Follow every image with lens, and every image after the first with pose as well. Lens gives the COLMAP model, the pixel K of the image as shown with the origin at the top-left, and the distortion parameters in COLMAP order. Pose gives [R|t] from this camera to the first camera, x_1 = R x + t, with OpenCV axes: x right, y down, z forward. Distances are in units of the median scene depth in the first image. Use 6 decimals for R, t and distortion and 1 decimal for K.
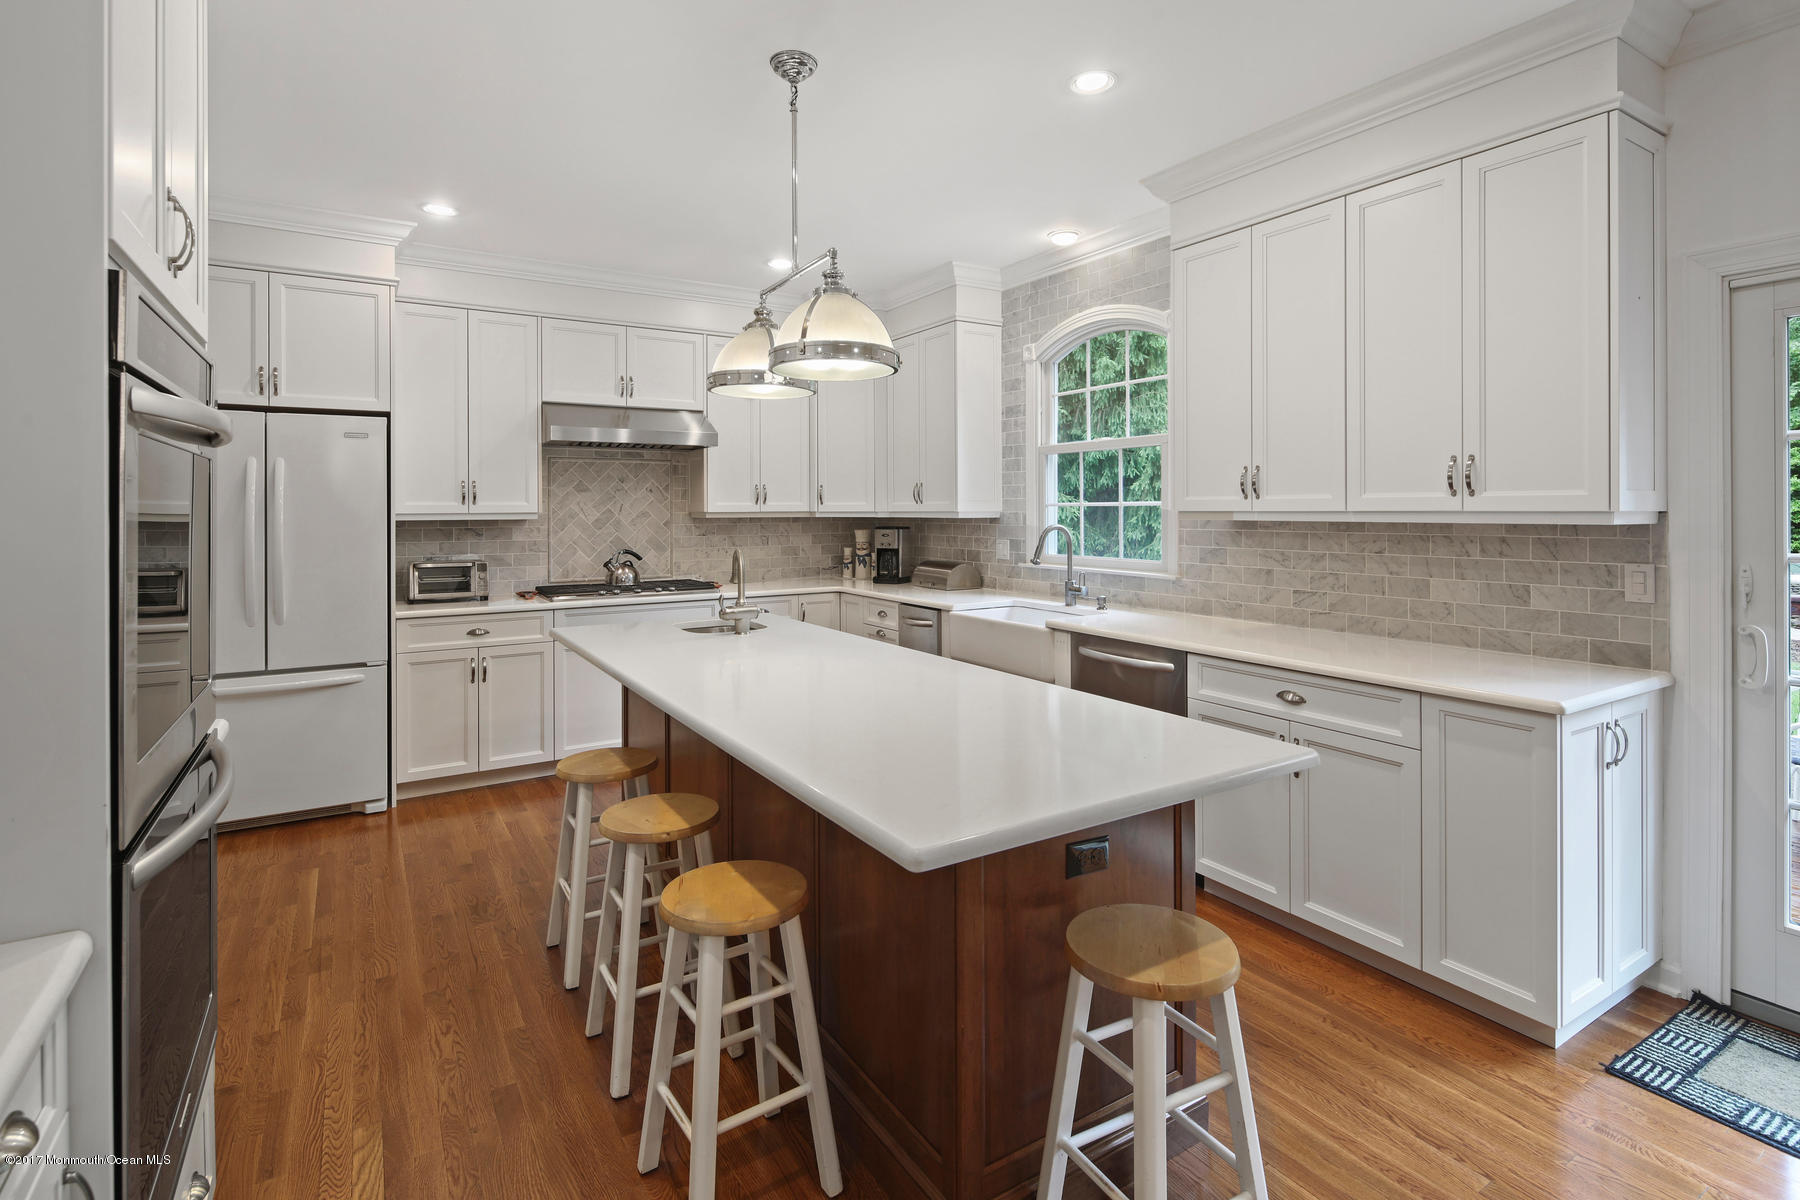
lens RADIAL K [[868.1, 0, 902.2], [0, 868.1, 510.1], [0, 0, 1]] dist [0.001252, -0.001619]
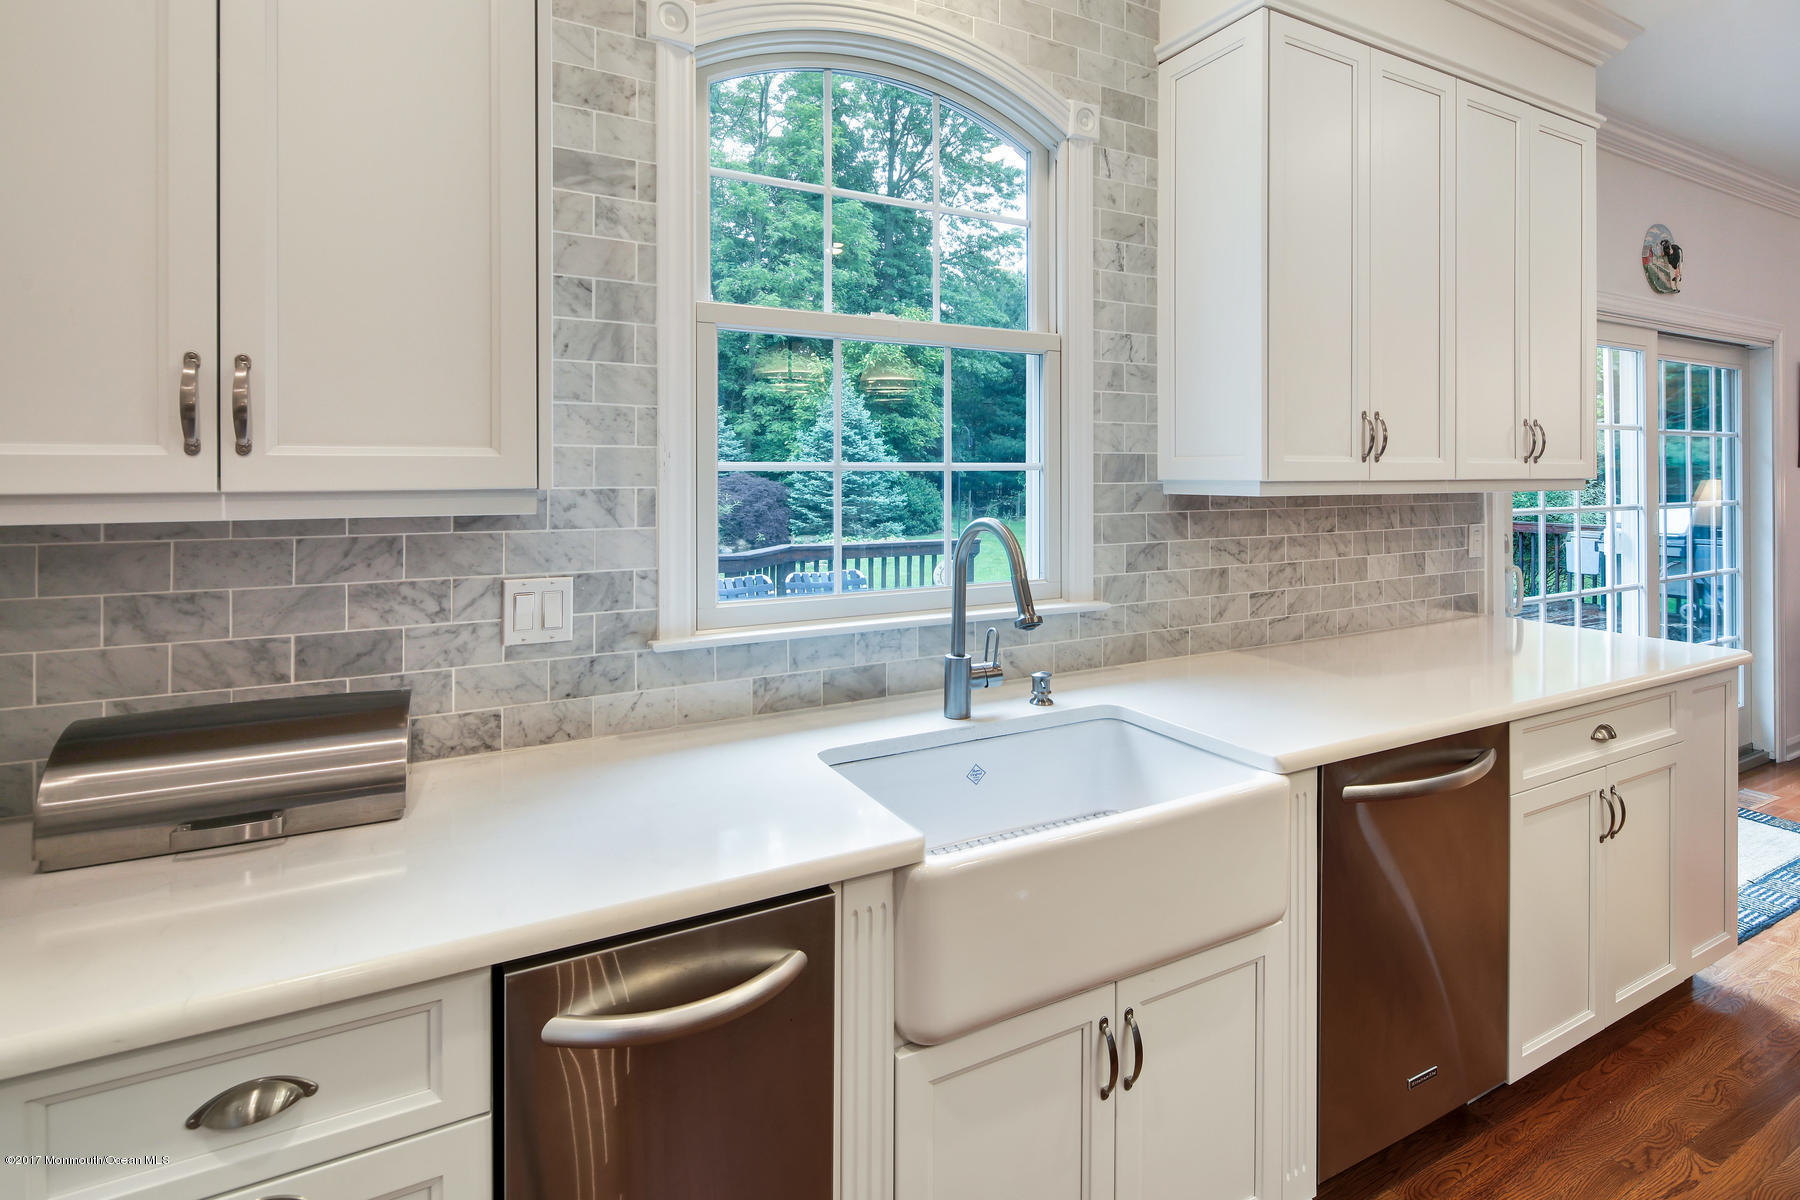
lens RADIAL K [[868.1, 0, 894.1], [0, 868.1, 474.6], [0, 0, 1]] dist [0.001252, -0.001619]
pose [[0.067787, 0.000364, 0.997700, -0.180981], [0.001557, 0.999999, -0.000471, -0.002381], [-0.997699, 0.001585, 0.067786, 0.857839]]
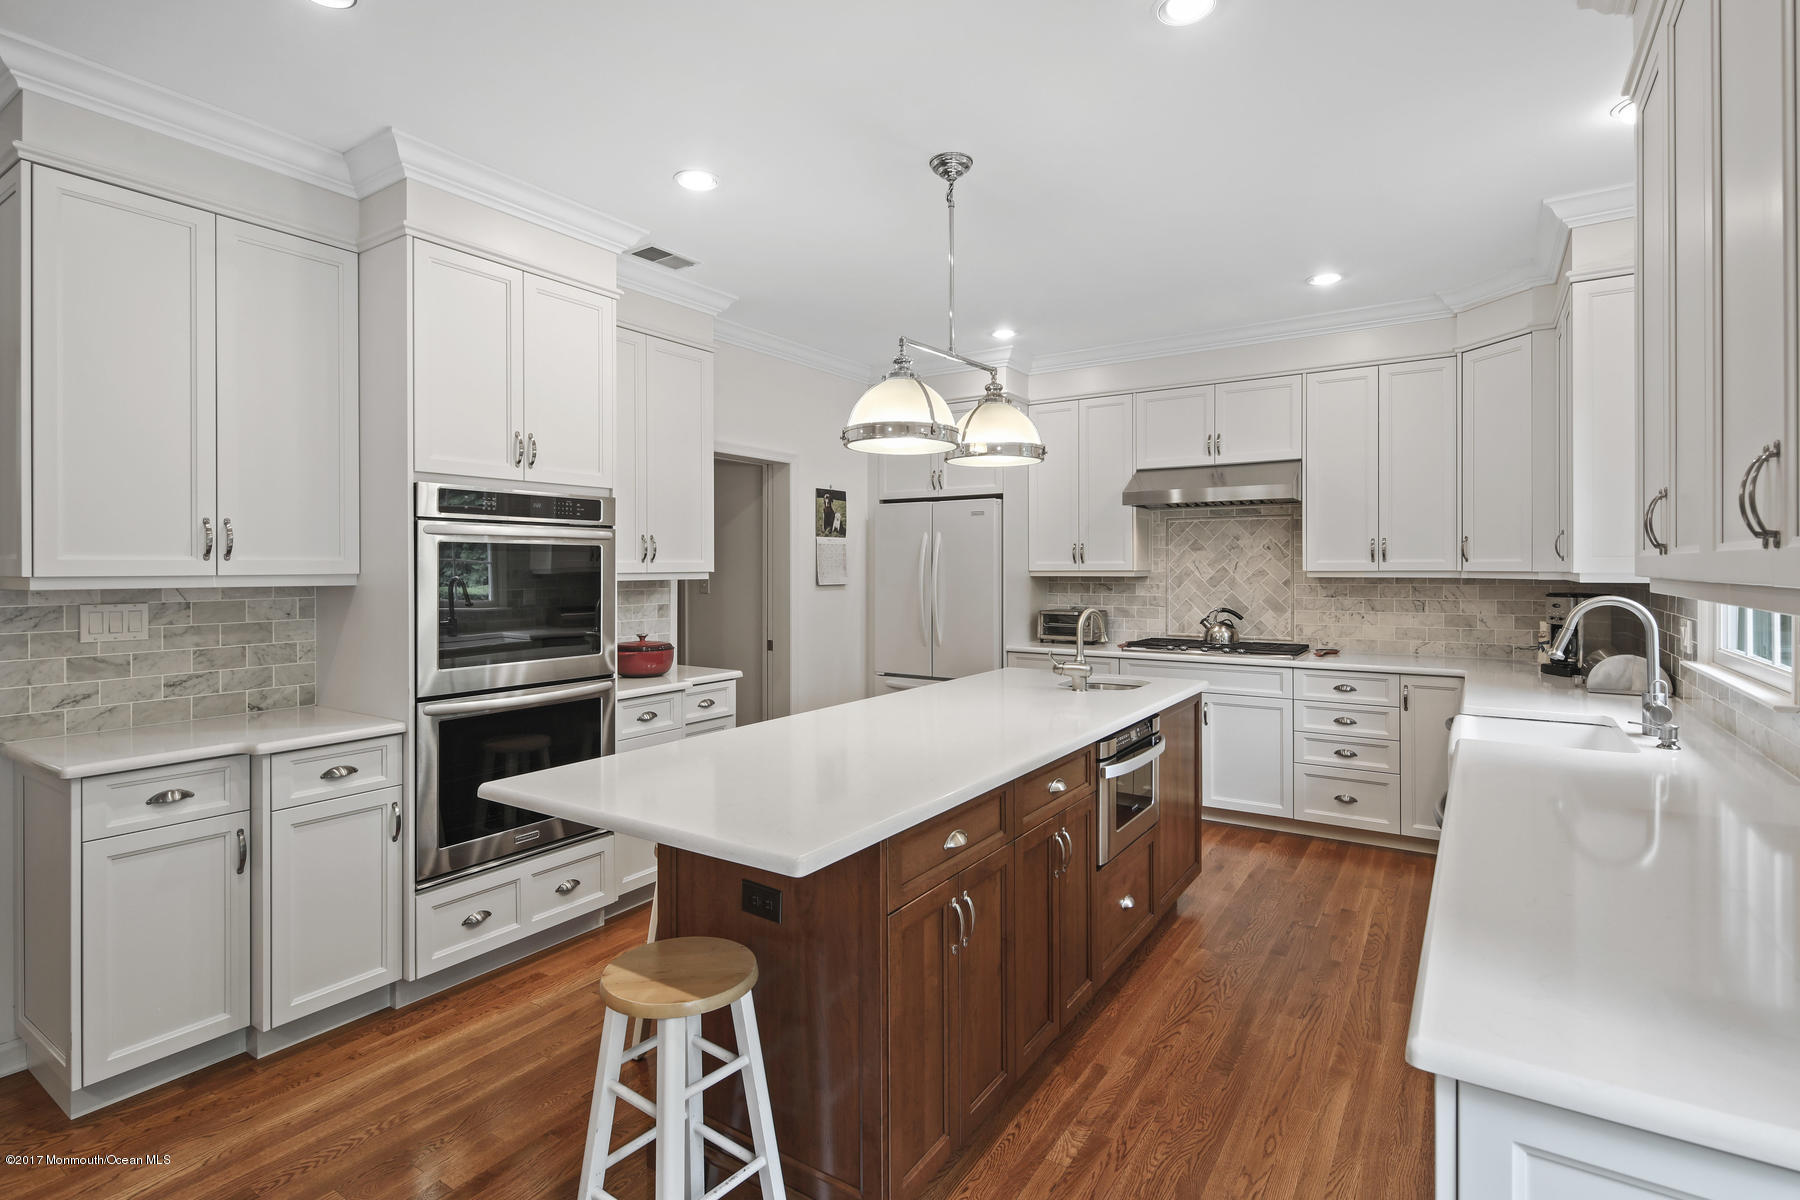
lens RADIAL K [[868.1, 0, 896.1], [0, 868.1, 567.2], [0, 0, 1]] dist [0.001252, -0.001619]
pose [[0.414349, 0.002047, -0.910116, 0.437816], [0.000362, 0.999997, 0.002414, -0.003936], [0.910118, -0.001330, 0.414347, 0.252000]]
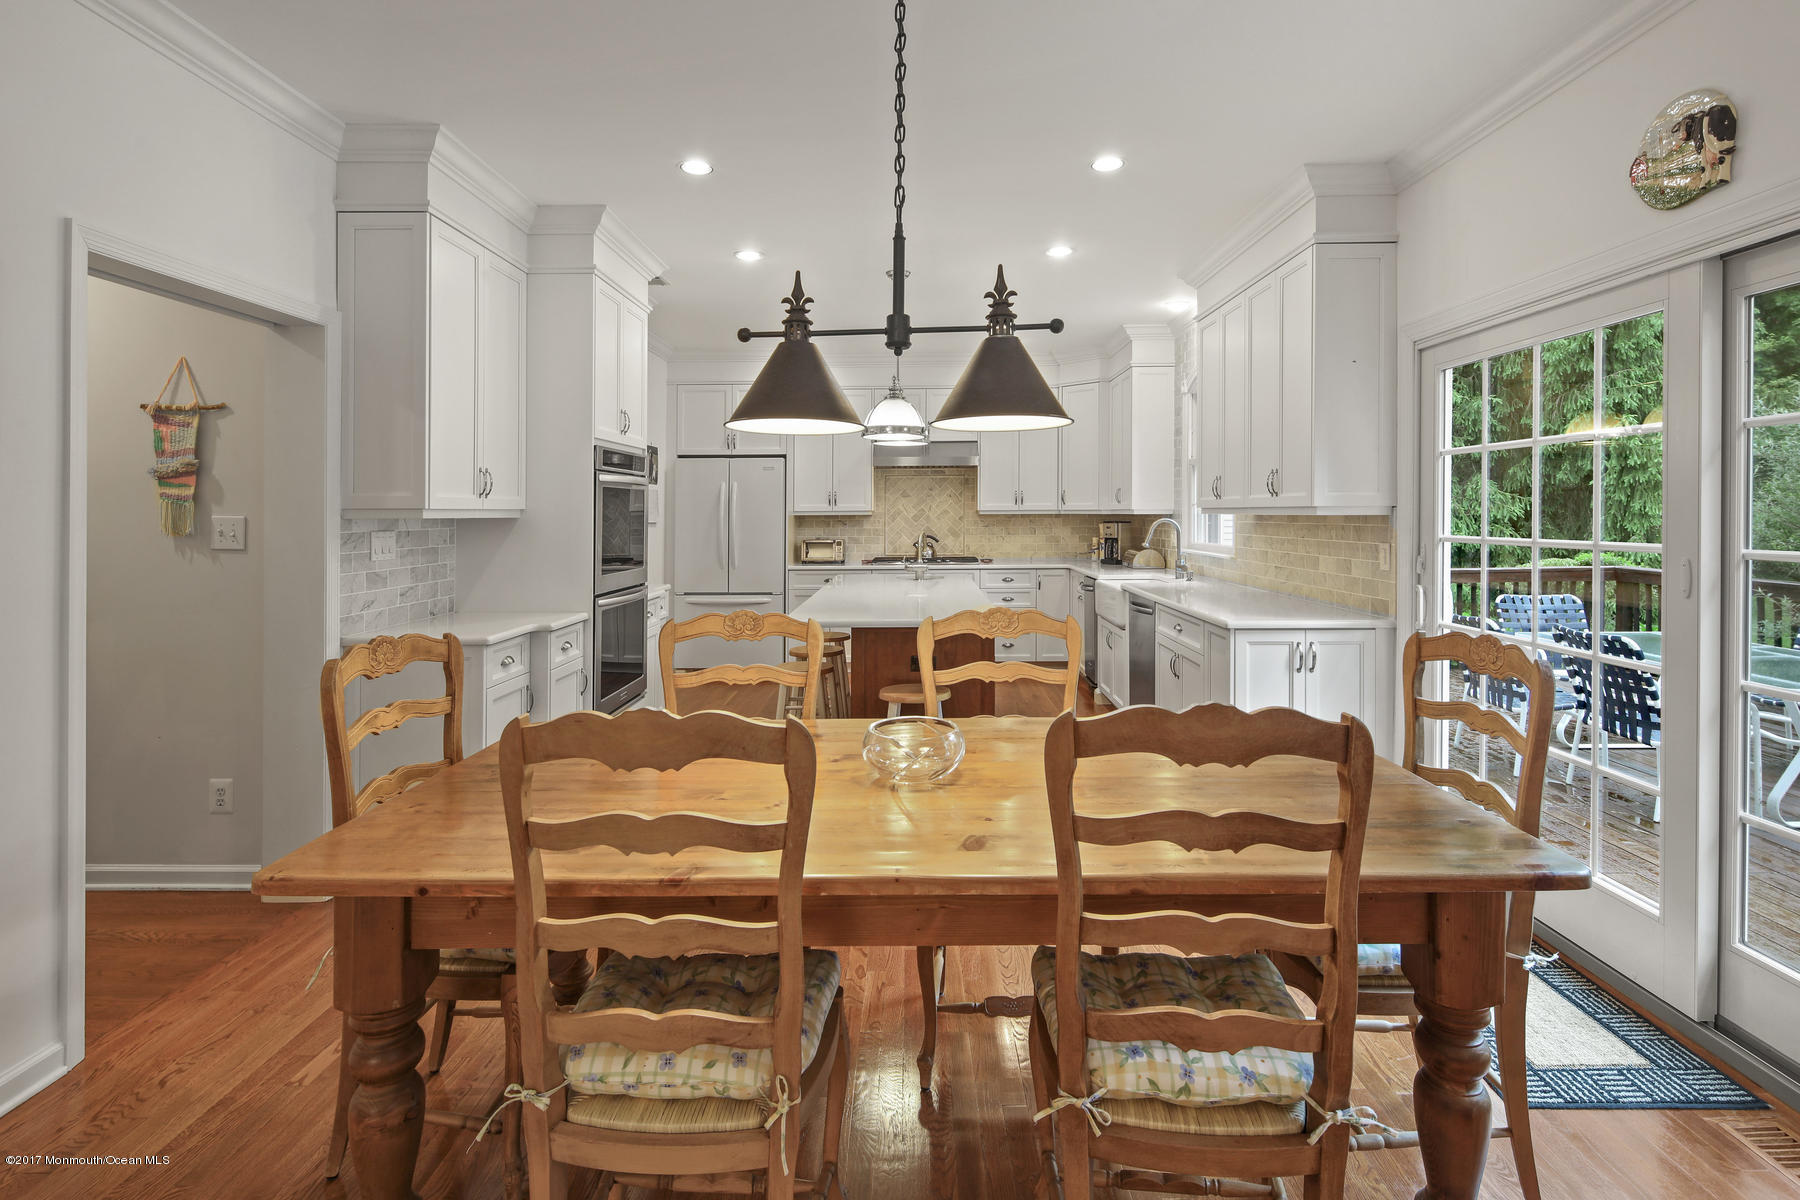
lens RADIAL K [[868.1, 0, 914.3], [0, 868.1, 505.6], [0, 0, 1]] dist [0.001252, -0.001619]
pose [[0.846400, -0.005157, -0.532523, 0.481910], [0.001840, 0.999975, -0.006758, 0.004251], [0.532545, 0.004740, 0.846388, -0.308176]]
